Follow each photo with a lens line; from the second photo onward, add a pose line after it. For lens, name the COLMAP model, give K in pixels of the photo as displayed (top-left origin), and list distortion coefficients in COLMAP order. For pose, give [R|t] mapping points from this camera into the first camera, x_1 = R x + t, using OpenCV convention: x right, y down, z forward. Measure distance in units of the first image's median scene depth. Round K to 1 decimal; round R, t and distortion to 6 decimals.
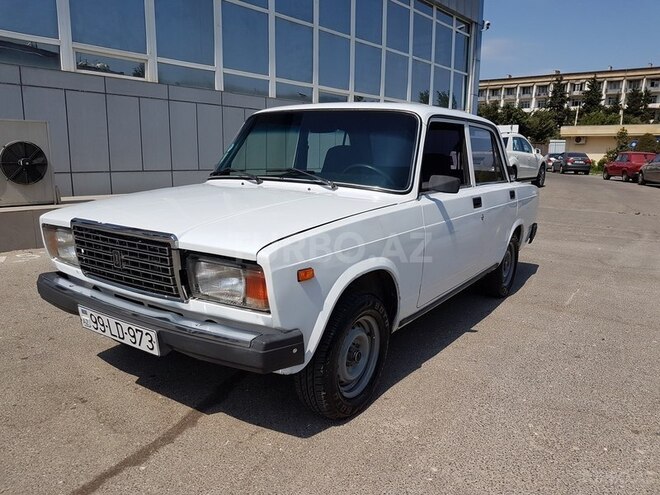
lens RADIAL K [[519.8, 0, 321.2], [0, 519.8, 261.6], [0, 0, 1]] dist [-0.003763, -0.021482]
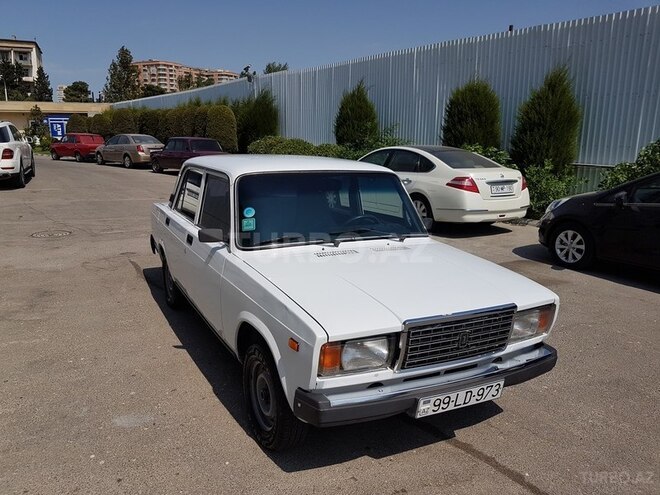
lens RADIAL K [[519.8, 0, 321.2], [0, 519.8, 261.6], [0, 0, 1]] dist [-0.003763, -0.021482]
pose [[0.480099, -0.214262, 0.850645, -0.987645], [0.168116, 0.974211, 0.150502, -0.266043], [-0.860954, 0.070751, 0.503738, 0.446505]]
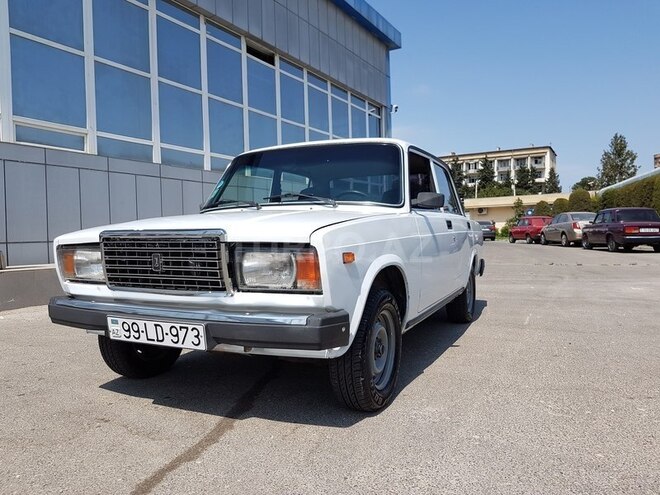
lens RADIAL K [[522.4, 0, 316.7], [0, 522.4, 245.2], [0, 0, 1]] dist [-0.007259, -0.014895]
pose [[0.988004, -0.042293, 0.148525, -0.151948], [0.068757, 0.981653, -0.177850, 0.111564], [-0.138278, 0.185929, 0.972784, -0.041878]]
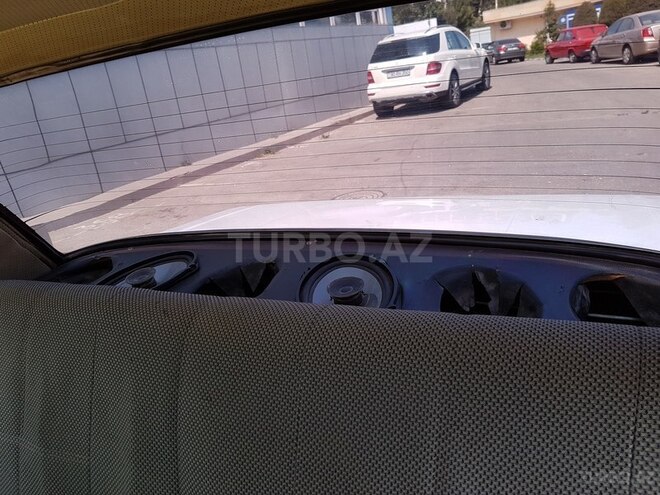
lens RADIAL K [[495.5, 0, 330.0], [0, 495.5, 247.5], [0, 0, 1]] dist [0.000740, 0.003868]
pose [[0.976359, -0.200842, 0.079909, 0.438055], [0.189150, 0.972782, 0.133855, -0.328087], [-0.104618, -0.115576, 0.987774, 1.425135]]
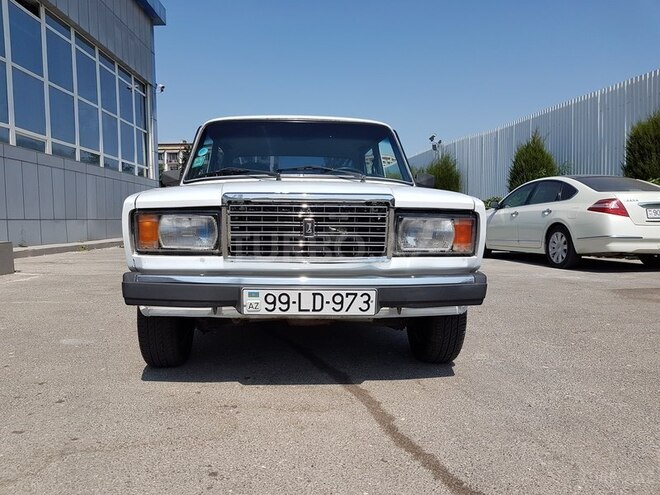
lens RADIAL K [[519.8, 0, 321.2], [0, 519.8, 261.6], [0, 0, 1]] dist [-0.003763, -0.021482]
pose [[0.785542, -0.070310, 0.614801, -0.645948], [0.142818, 0.987301, -0.069571, 0.084751], [-0.602102, 0.142455, 0.785608, 0.151167]]
